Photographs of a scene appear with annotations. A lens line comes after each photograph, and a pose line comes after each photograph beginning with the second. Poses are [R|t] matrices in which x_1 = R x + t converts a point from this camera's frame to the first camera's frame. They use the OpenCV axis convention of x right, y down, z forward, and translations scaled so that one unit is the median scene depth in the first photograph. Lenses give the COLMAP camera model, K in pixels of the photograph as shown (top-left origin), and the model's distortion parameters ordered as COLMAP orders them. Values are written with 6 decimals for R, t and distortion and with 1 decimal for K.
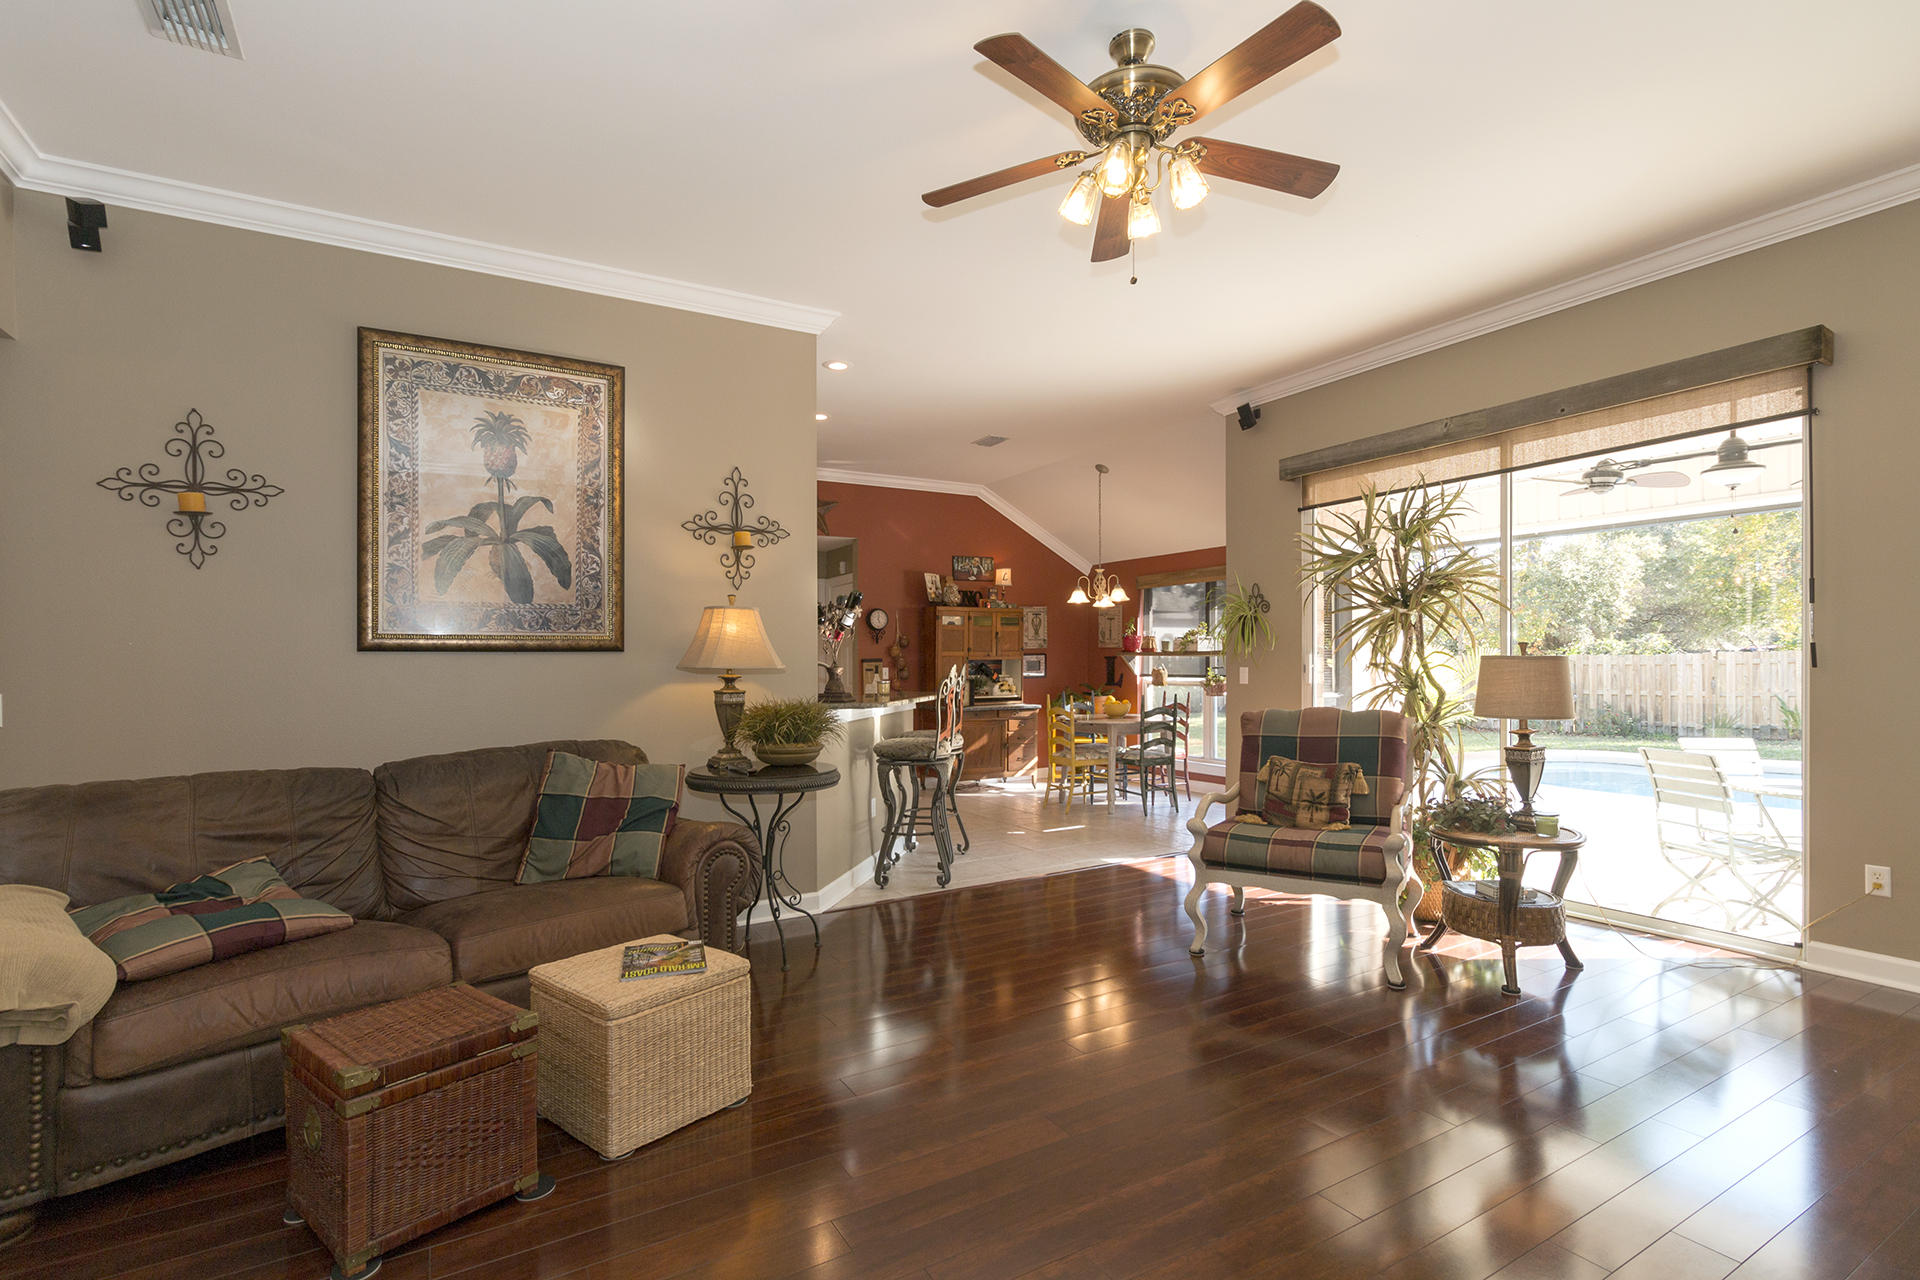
lens RADIAL K [[901.7, 0, 949.5], [0, 901.7, 663.9], [0, 0, 1]] dist [0.003499, 0.001171]
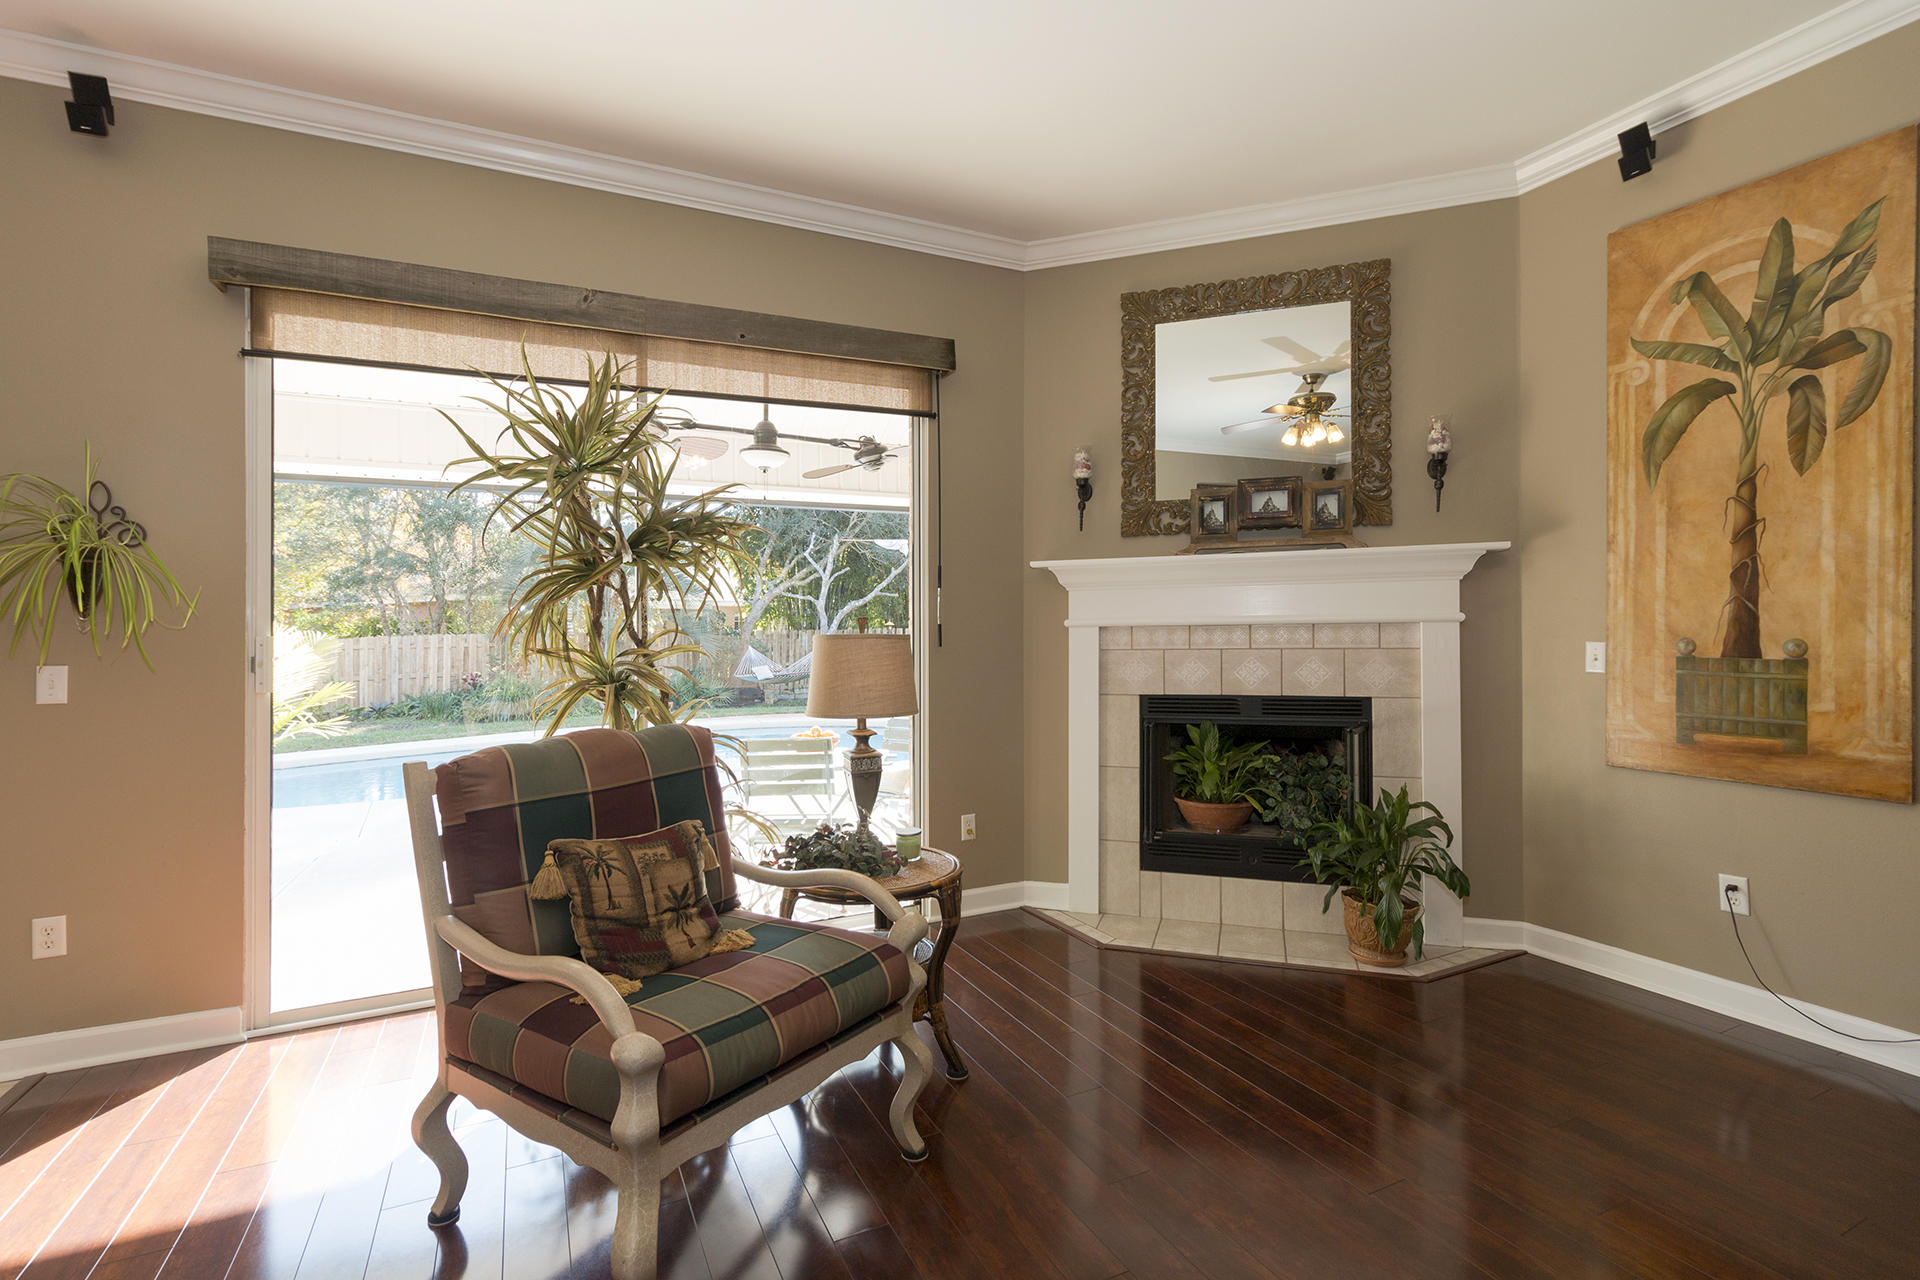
lens RADIAL K [[901.7, 0, 957.4], [0, 901.7, 620.3], [0, 0, 1]] dist [0.003499, 0.001171]
pose [[0.082436, 0.021214, 0.996371, -0.118832], [0.016217, 0.999612, -0.022625, -0.002290], [-0.996464, 0.018024, 0.082060, 0.795002]]
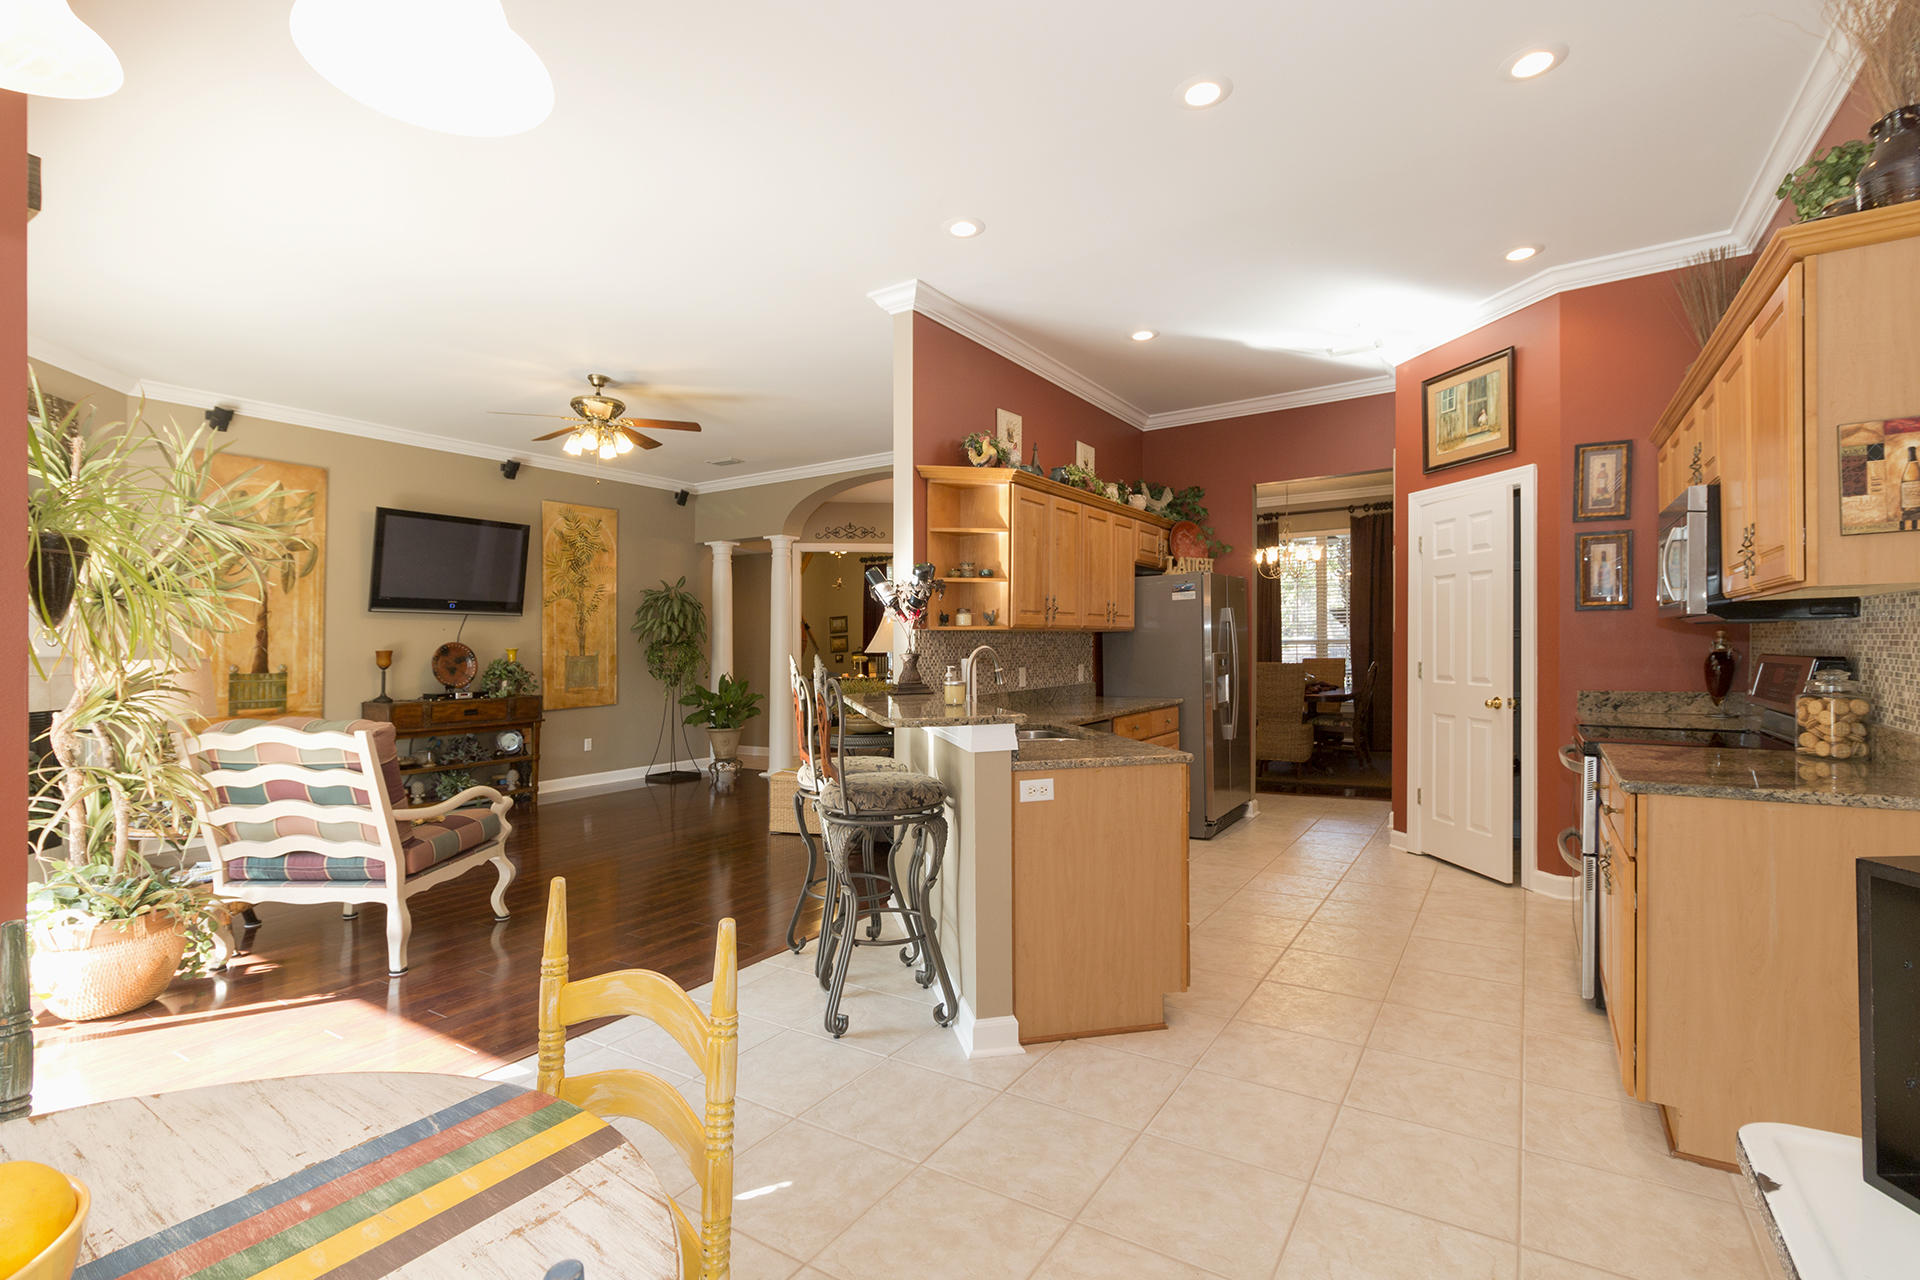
lens RADIAL K [[901.7, 0, 949.3], [0, 901.7, 628.0], [0, 0, 1]] dist [0.003499, 0.001171]
pose [[-0.895470, 0.013875, -0.444905, 0.271586], [0.021689, 0.999687, -0.012476, -0.011569], [0.444592, -0.020822, -0.895491, 2.173875]]
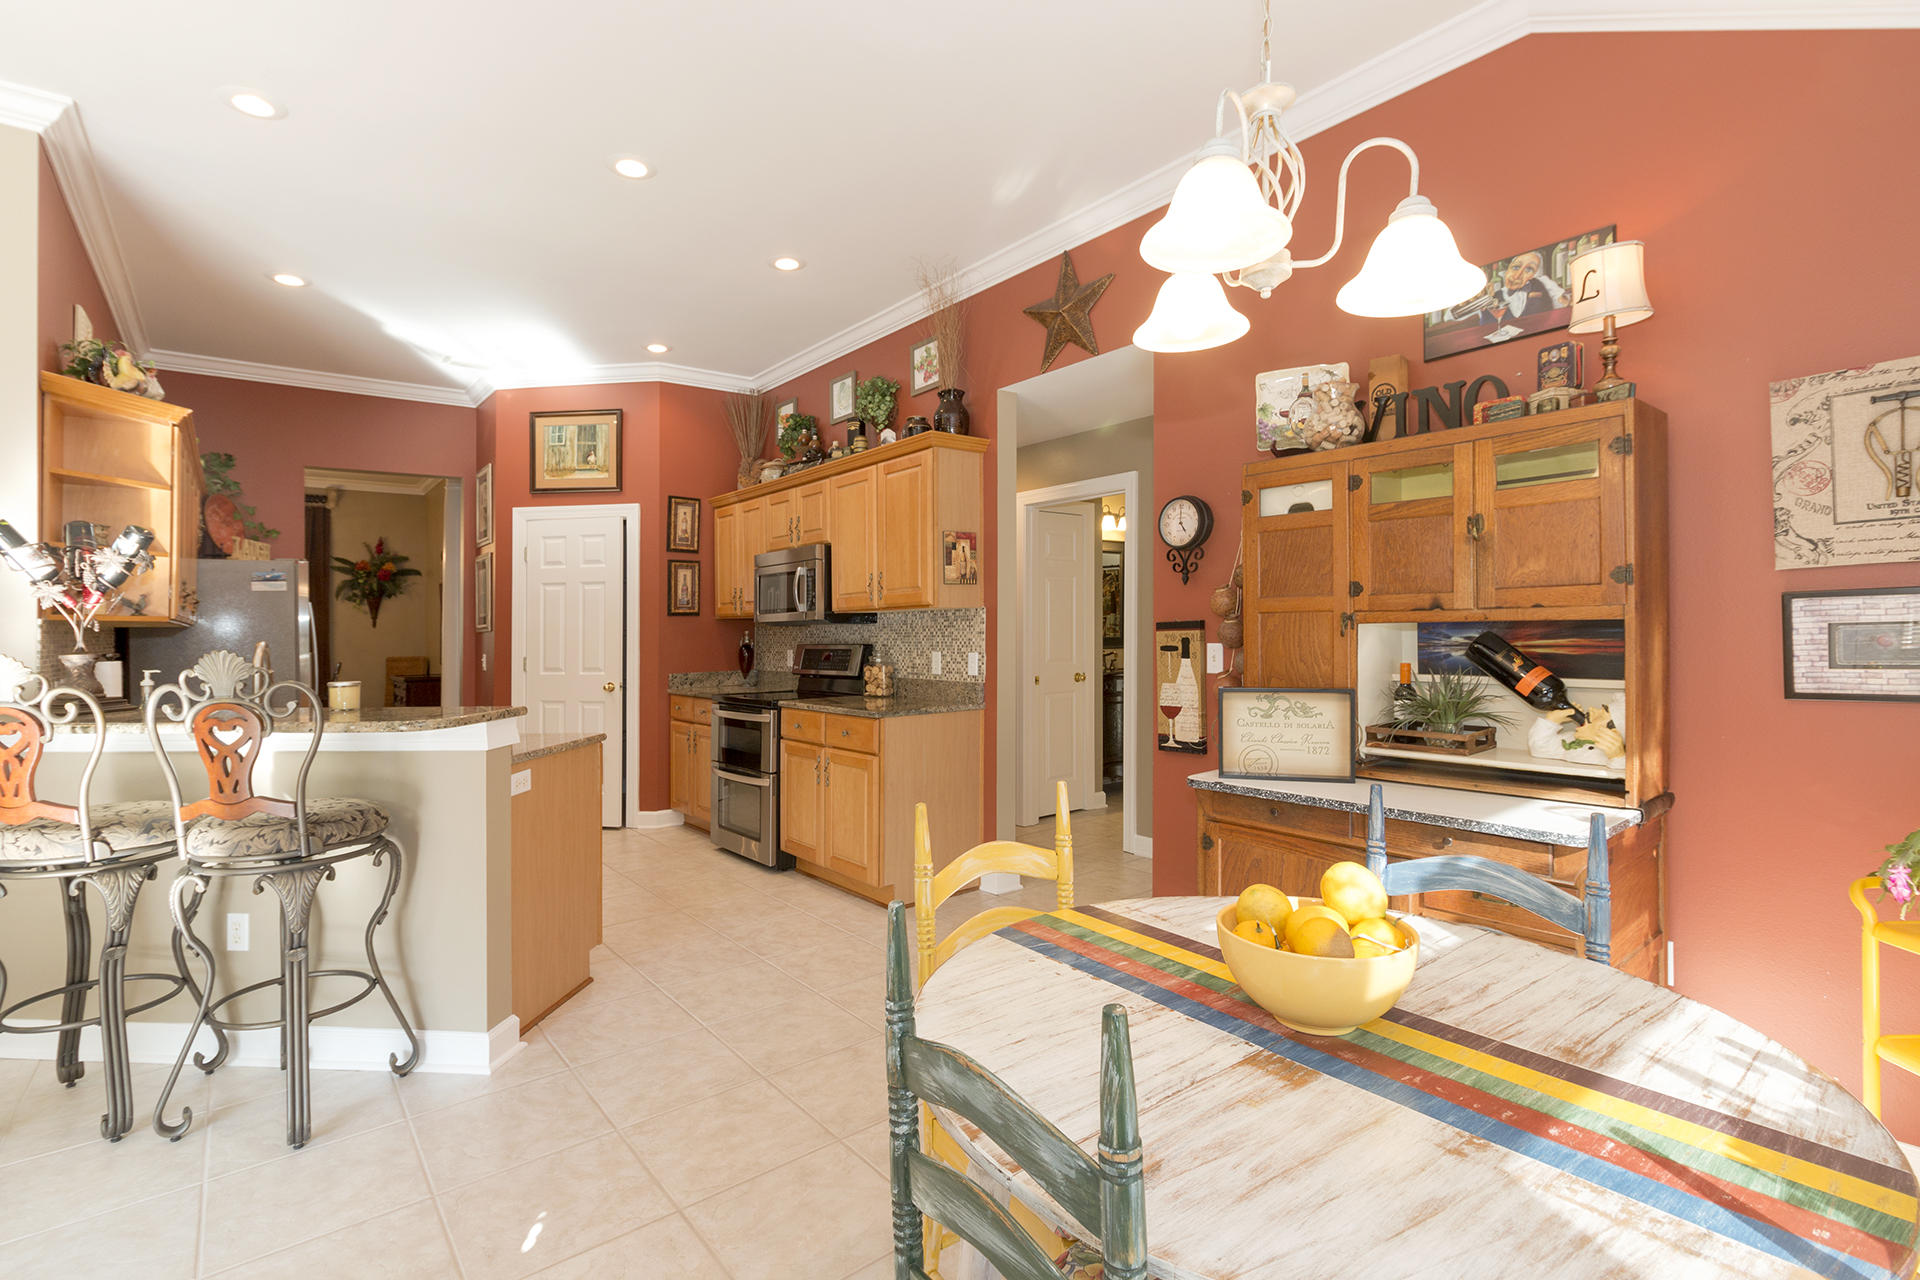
lens RADIAL K [[901.7, 0, 960.1], [0, 901.7, 630.2], [0, 0, 1]] dist [0.003499, 0.001171]
pose [[0.158953, 0.005990, -0.987268, 0.657147], [0.010968, 0.999909, 0.007832, -0.012090], [0.987225, -0.012073, 0.158873, 1.785045]]
